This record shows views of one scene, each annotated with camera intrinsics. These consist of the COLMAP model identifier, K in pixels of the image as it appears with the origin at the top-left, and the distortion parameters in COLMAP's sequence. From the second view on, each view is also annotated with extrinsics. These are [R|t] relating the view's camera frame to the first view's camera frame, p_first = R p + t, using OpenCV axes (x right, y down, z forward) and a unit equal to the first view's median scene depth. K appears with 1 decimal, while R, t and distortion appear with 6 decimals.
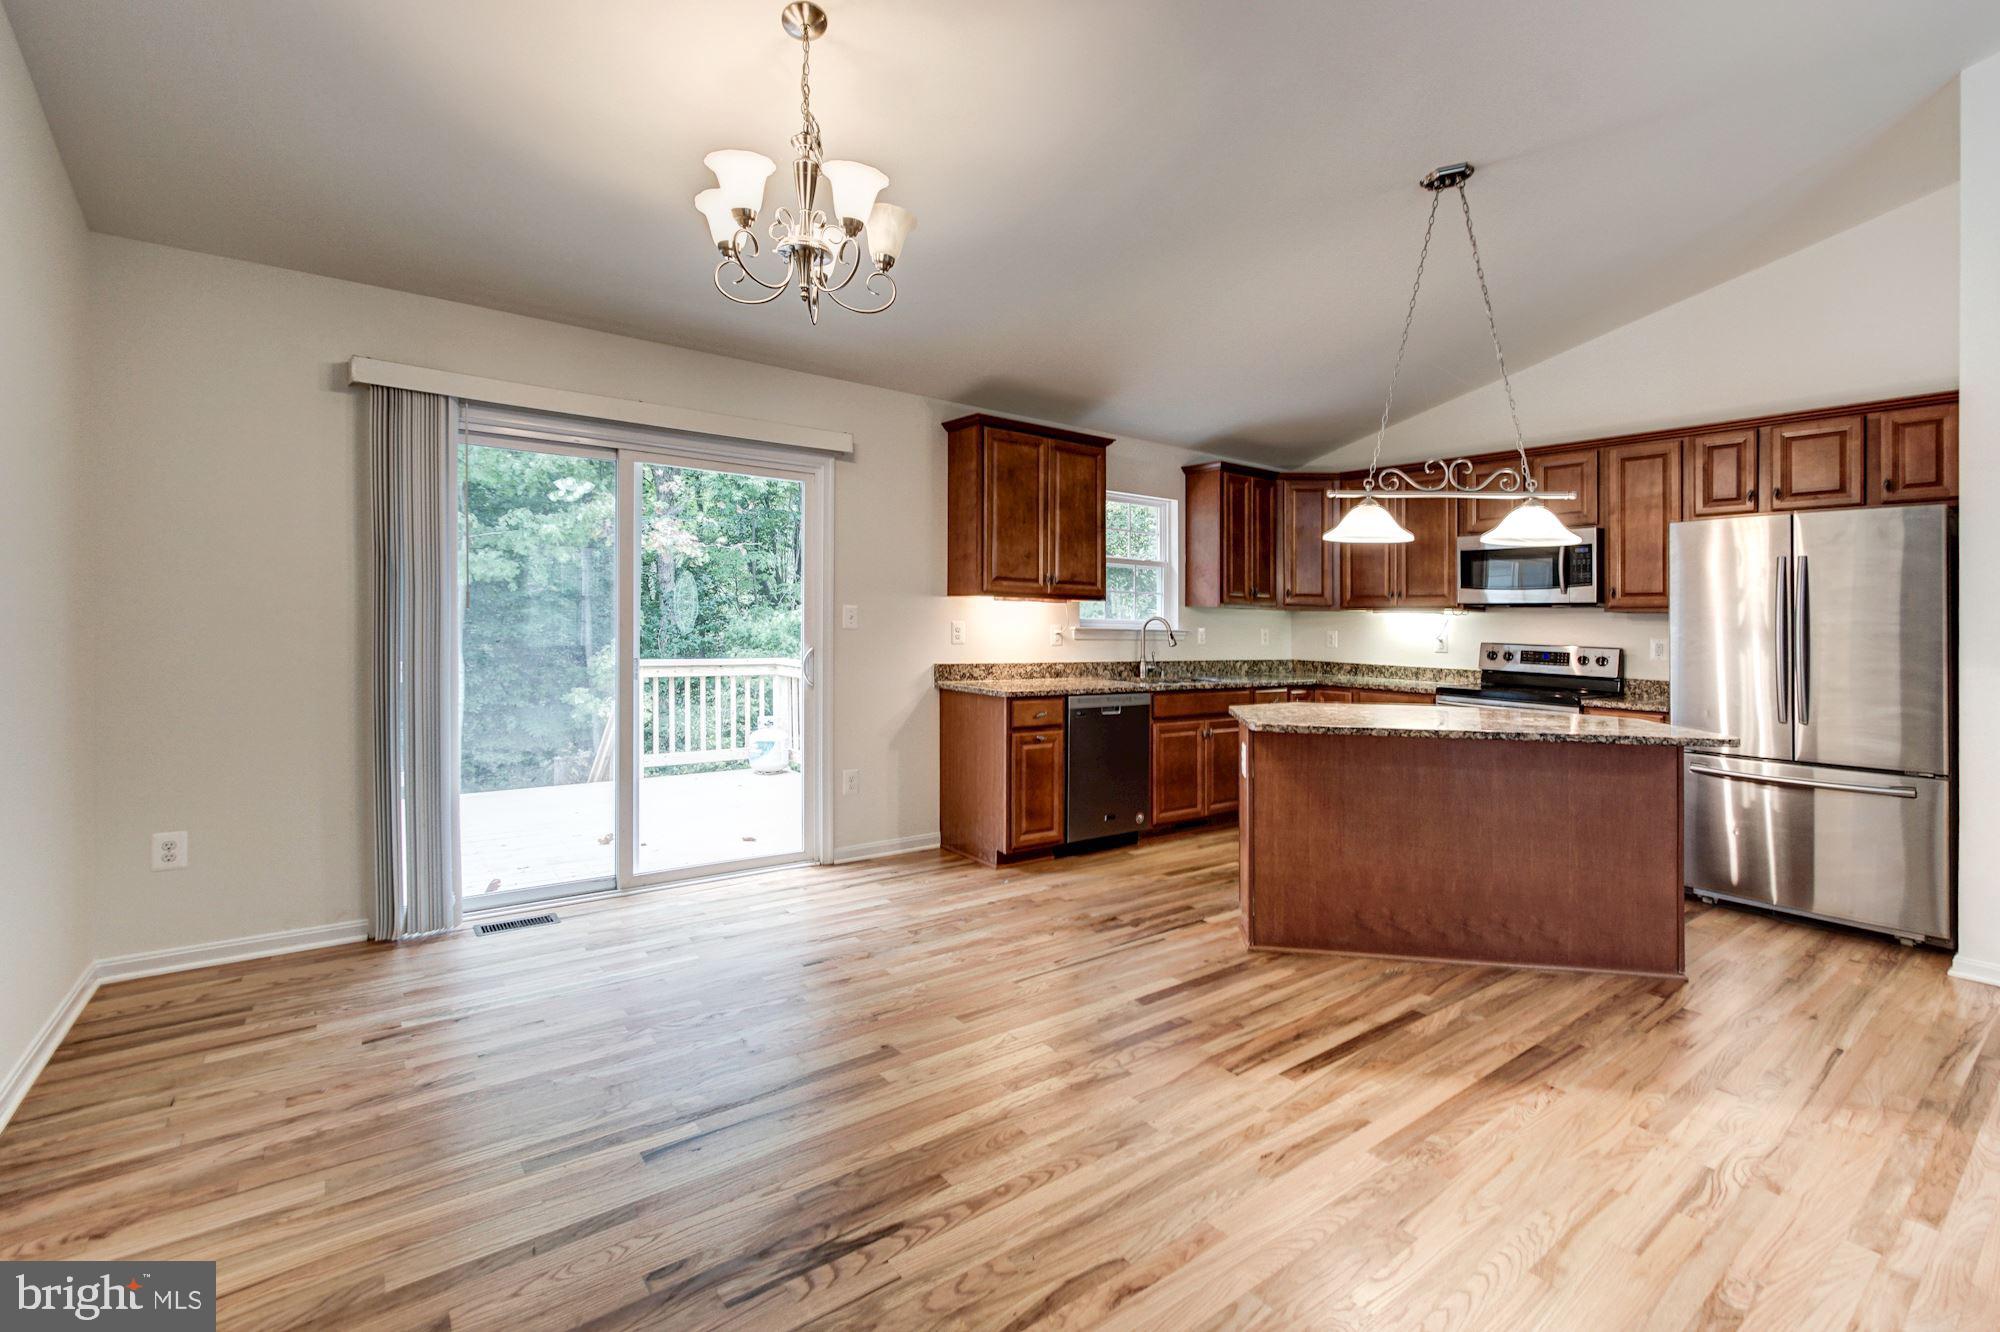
lens RADIAL K [[907.3, 0, 1005.4], [0, 907.3, 592.6], [0, 0, 1]] dist [0.001377, 0.000536]
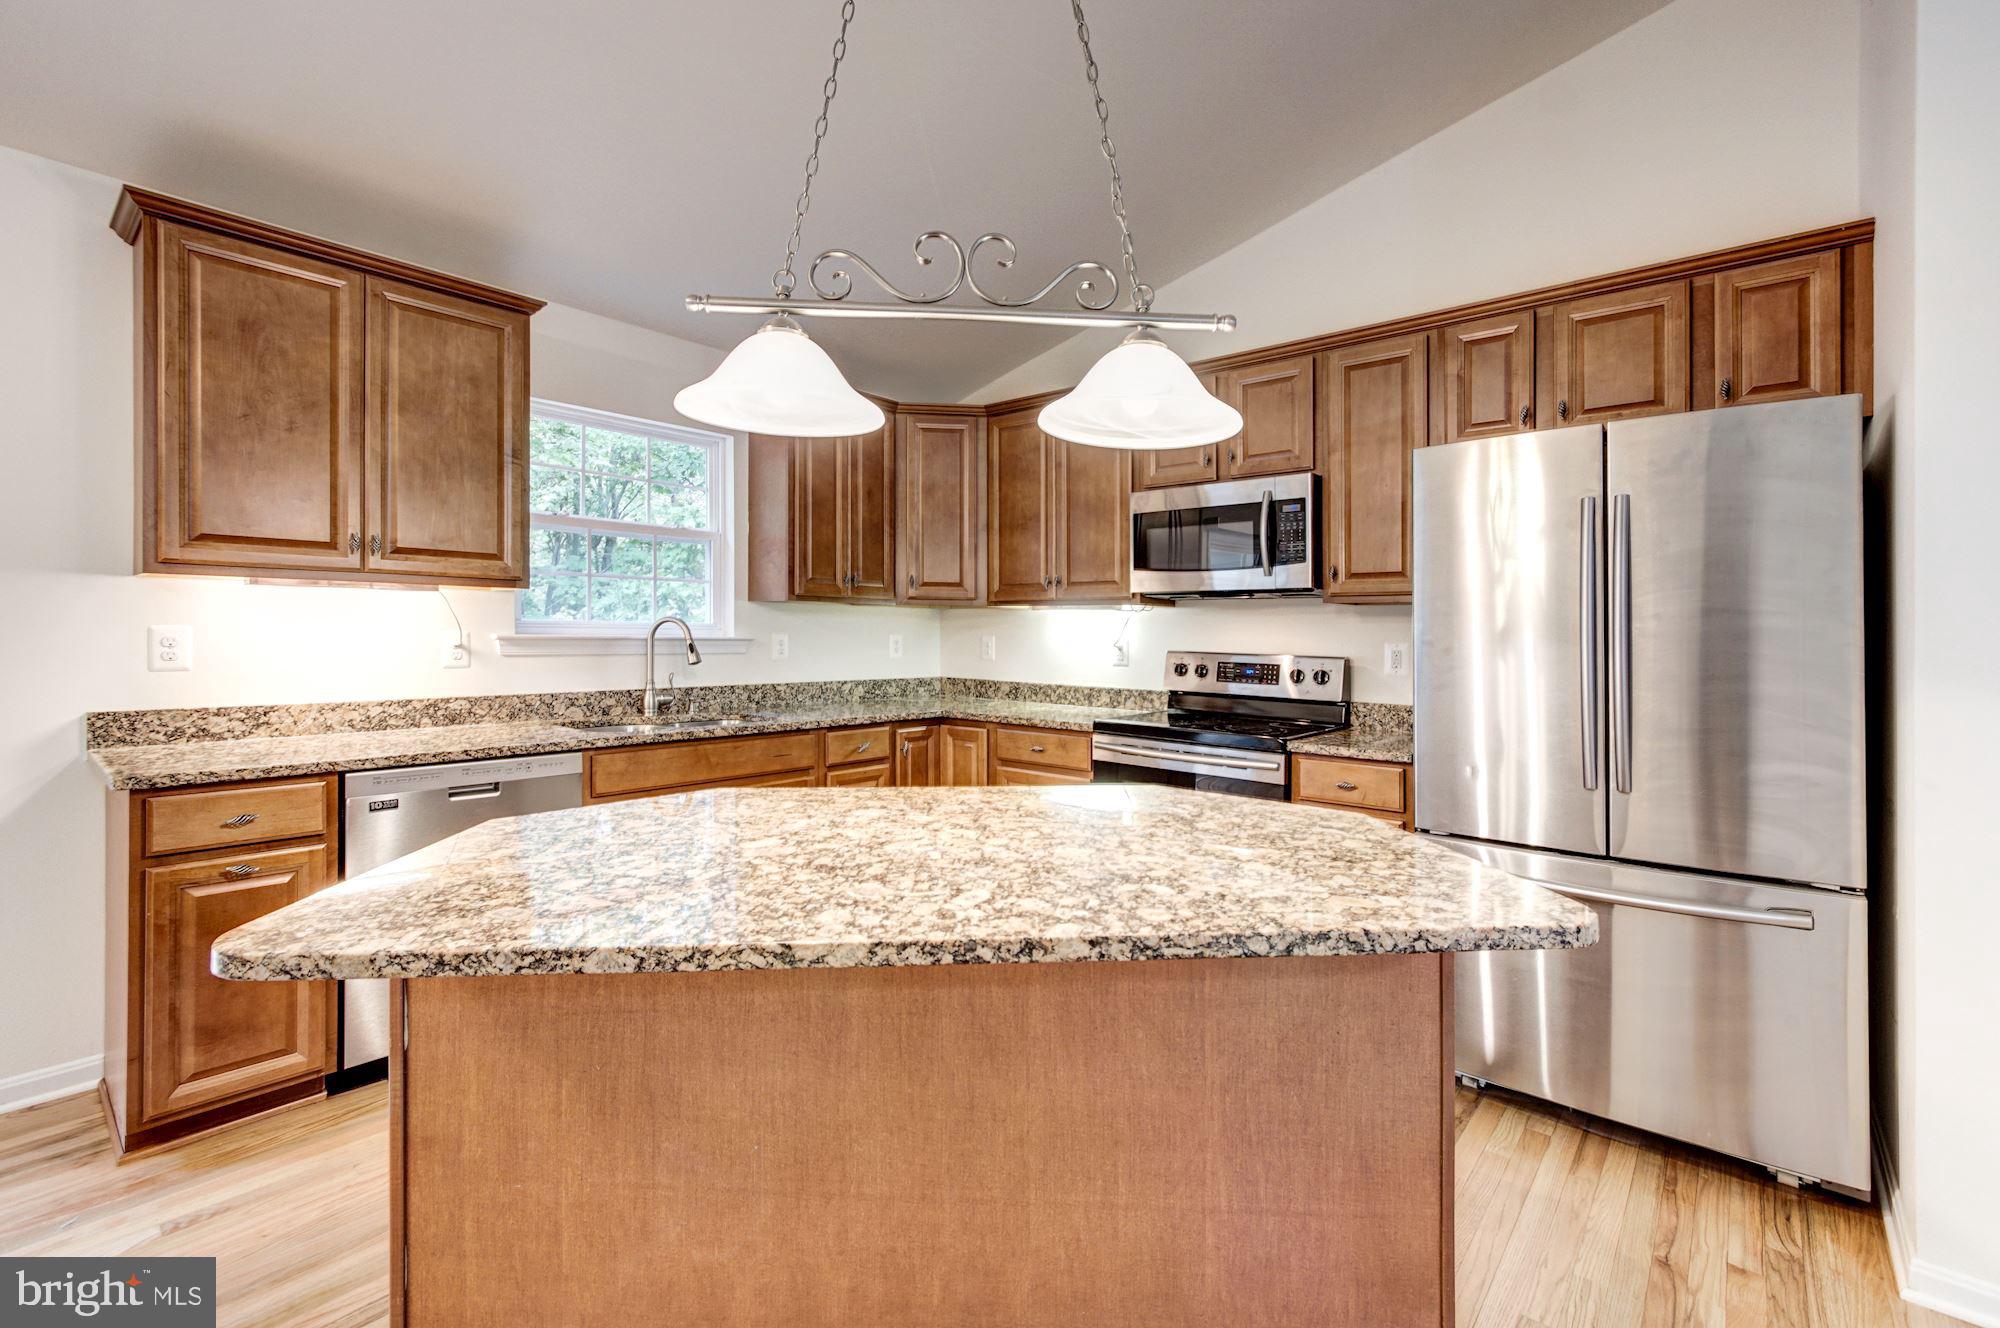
lens RADIAL K [[887.0, 0, 1006.7], [0, 887.0, 600.4], [0, 0, 1]] dist [-0.001518, 0.000337]
pose [[0.977413, -0.001705, 0.211330, 0.306762], [0.001899, 0.999998, -0.000716, 0.019540], [-0.211328, 0.001102, 0.977414, 0.430358]]
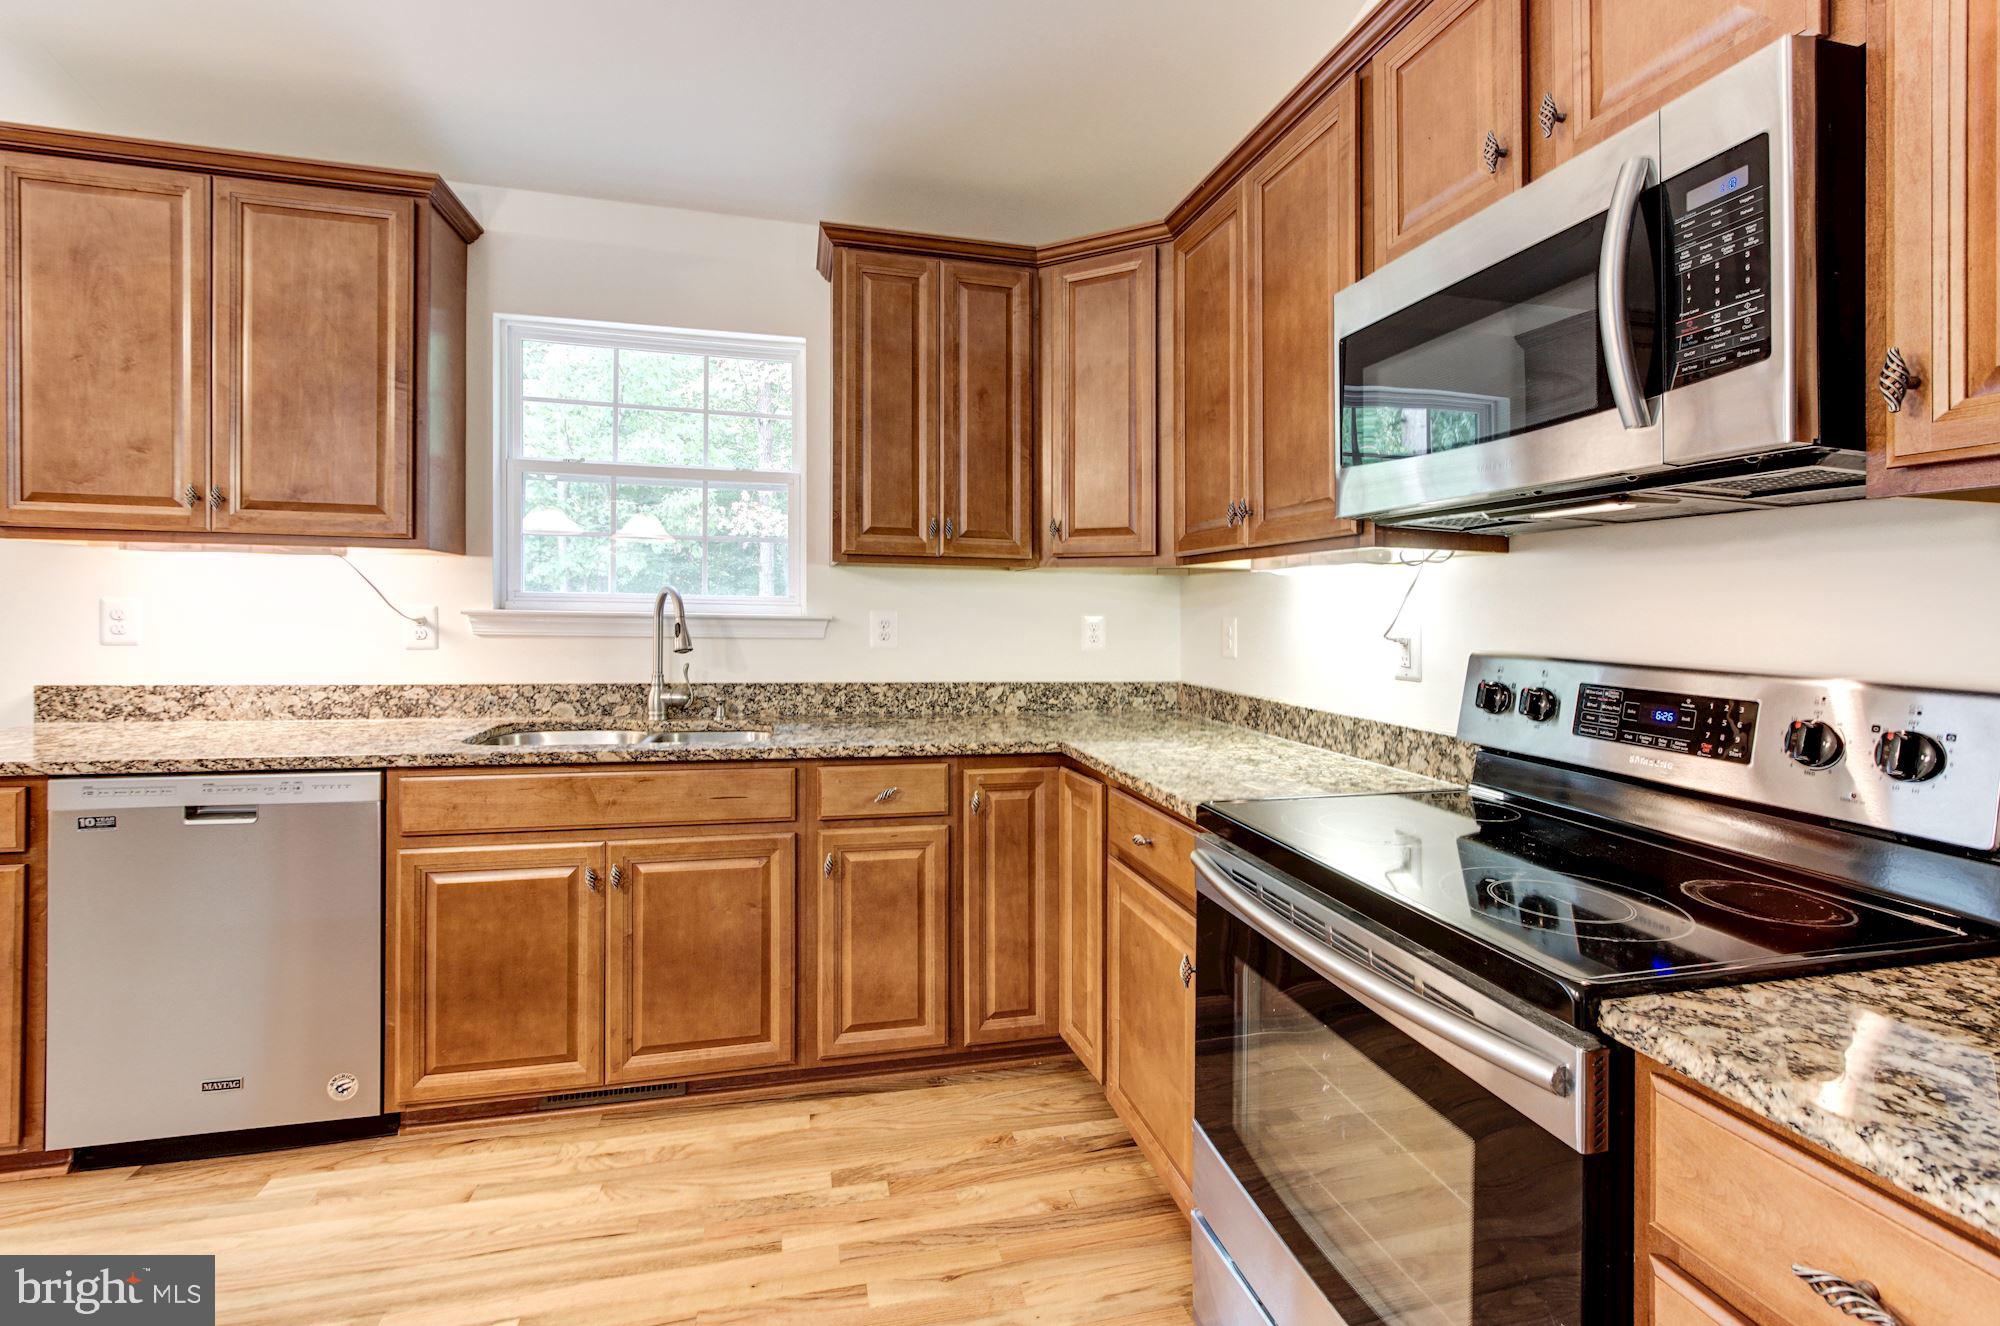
lens RADIAL K [[887.0, 0, 1006.7], [0, 887.0, 599.4], [0, 0, 1]] dist [-0.001518, 0.000337]
pose [[0.916711, -0.011414, -0.399388, 0.580619], [0.015880, 0.999843, 0.007875, 0.037772], [0.399236, -0.013561, 0.916748, 0.777872]]
